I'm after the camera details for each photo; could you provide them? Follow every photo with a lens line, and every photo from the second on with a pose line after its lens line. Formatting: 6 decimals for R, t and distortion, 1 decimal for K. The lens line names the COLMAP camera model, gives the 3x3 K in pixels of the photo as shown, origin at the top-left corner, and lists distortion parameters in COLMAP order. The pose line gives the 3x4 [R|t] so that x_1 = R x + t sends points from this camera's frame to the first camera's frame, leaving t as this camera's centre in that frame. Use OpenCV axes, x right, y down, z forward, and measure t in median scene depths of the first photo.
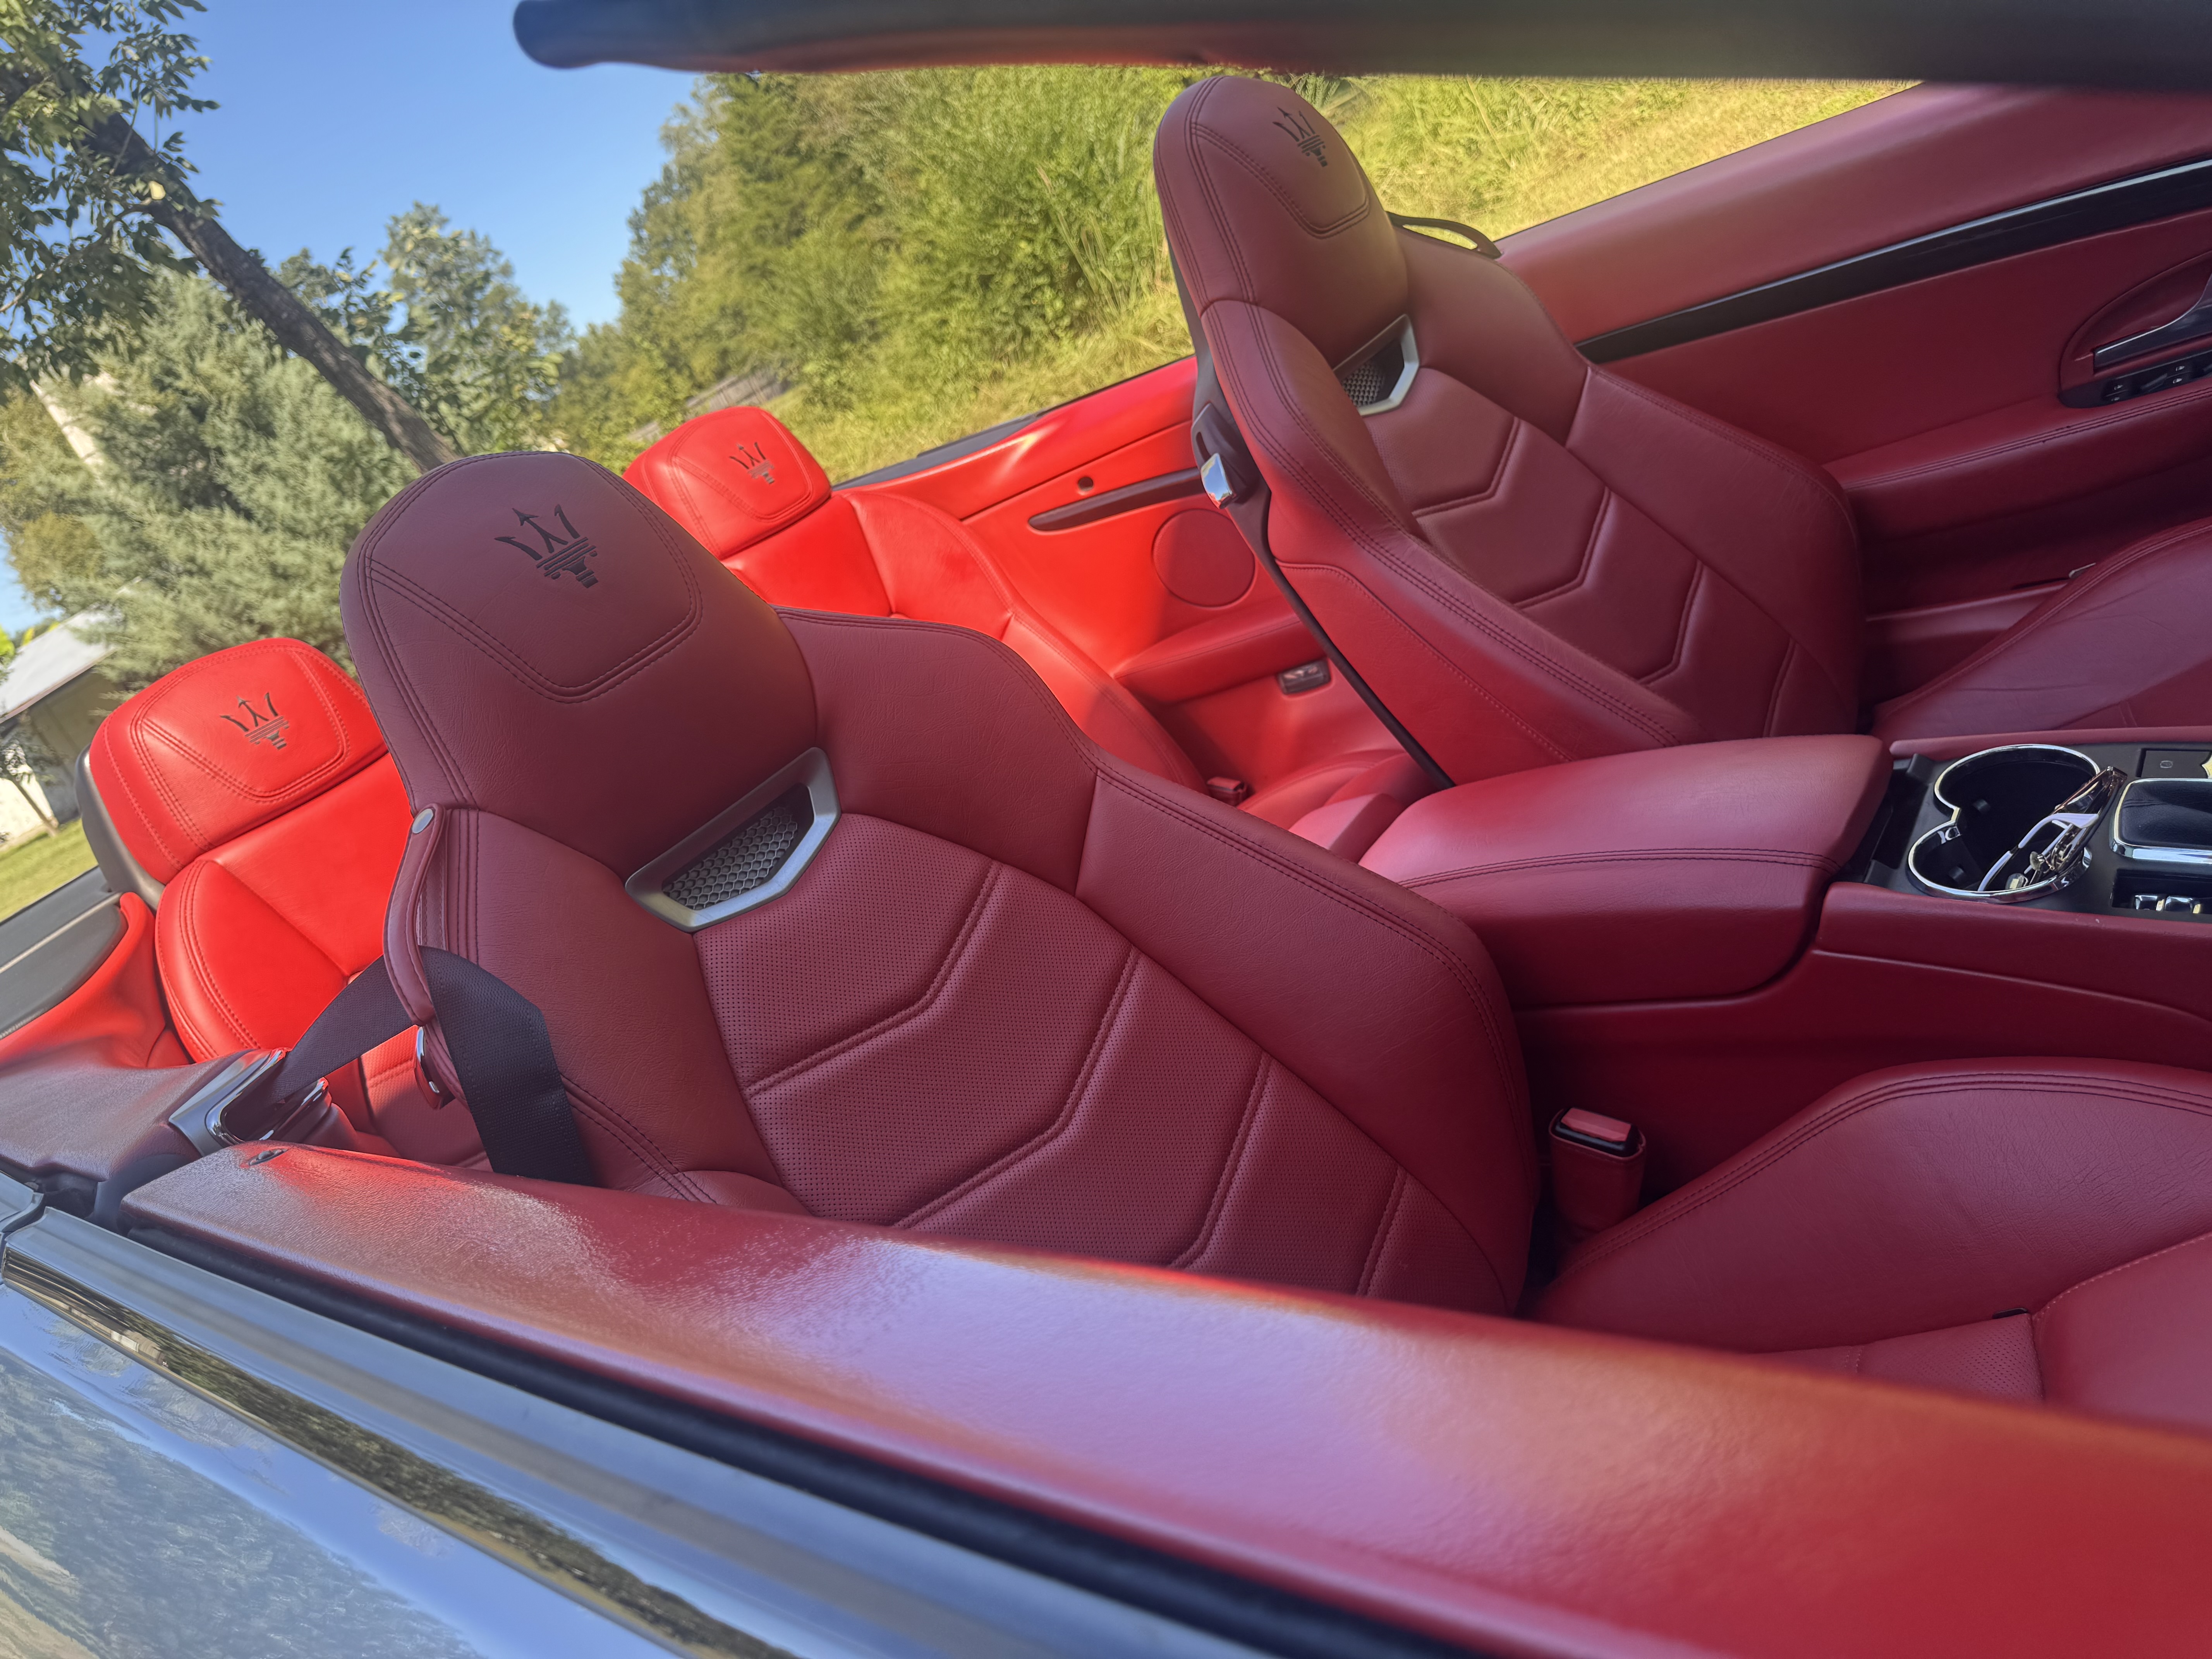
lens RADIAL K [[1546.0, 0, 1107.6], [0, 1546.0, 816.5], [0, 0, 1]] dist [0.002715, 0.000291]
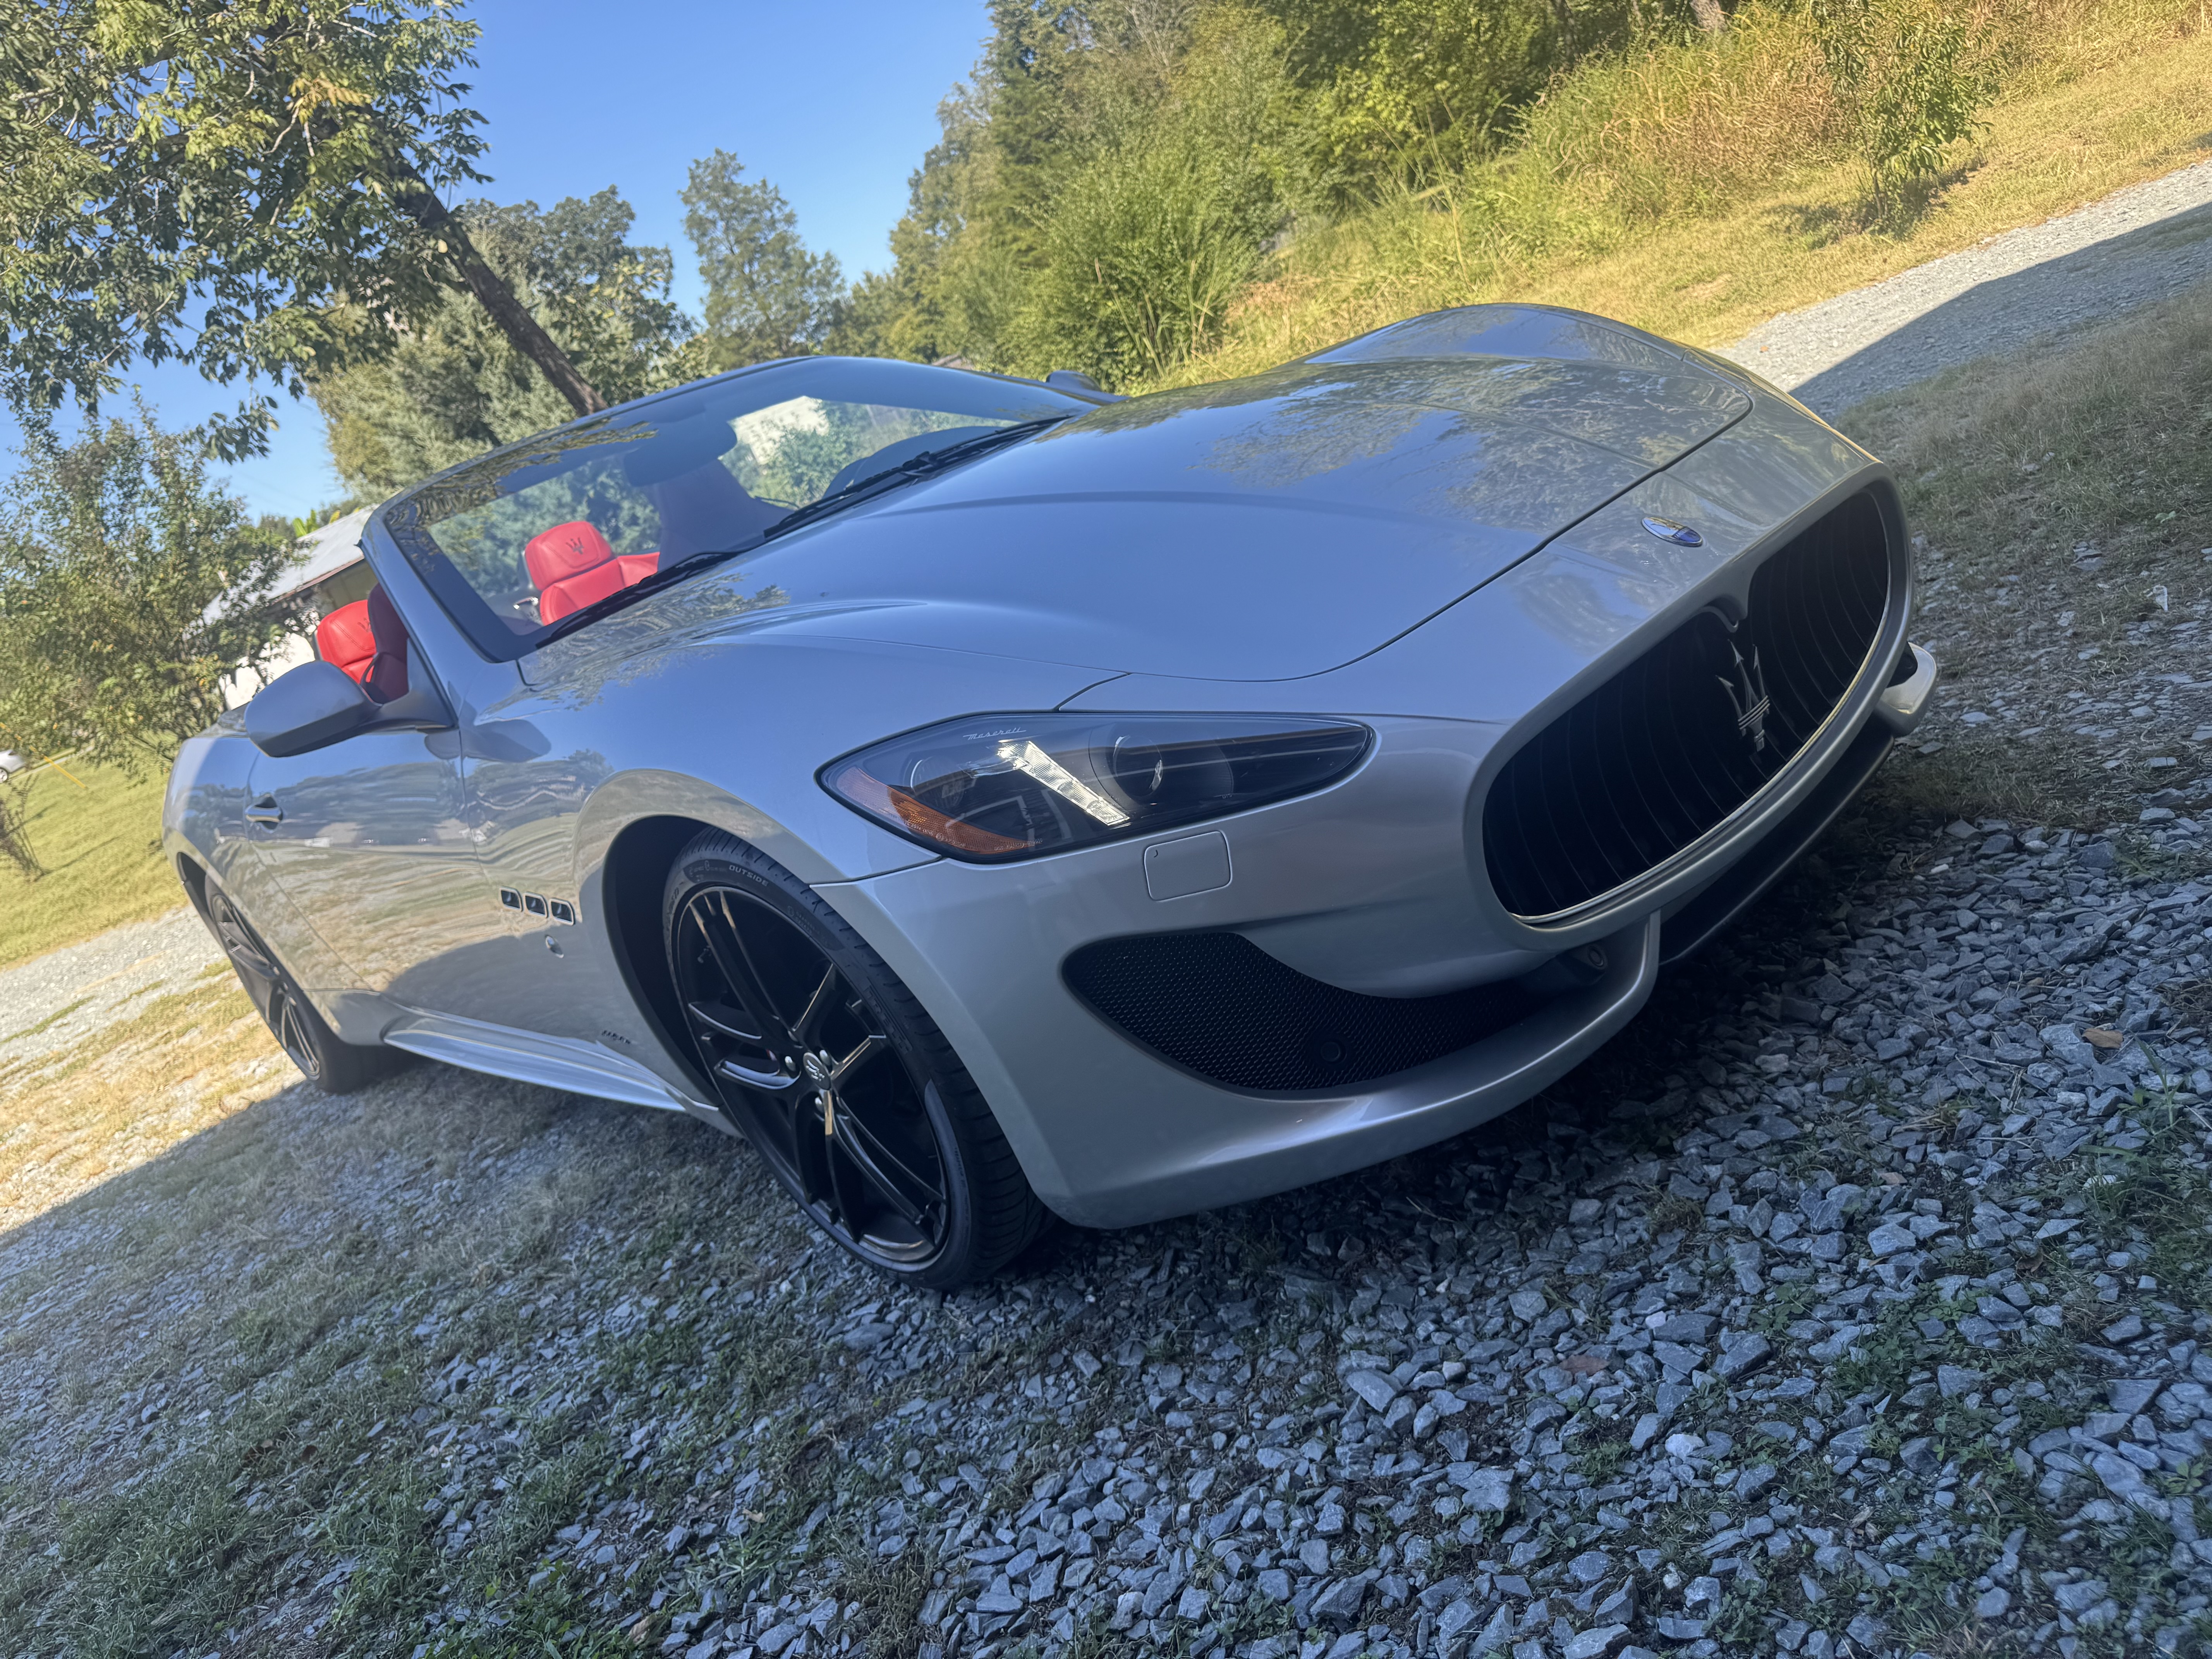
lens RADIAL K [[1647.1, 0, 1106.0], [0, 1647.1, 829.5], [0, 0, 1]] dist [0.000103, -0.000410]
pose [[0.978196, 0.138161, -0.155059, 0.151063], [-0.136258, 0.990409, 0.022889, 0.007024], [0.156734, -0.001262, 0.987640, -0.207557]]
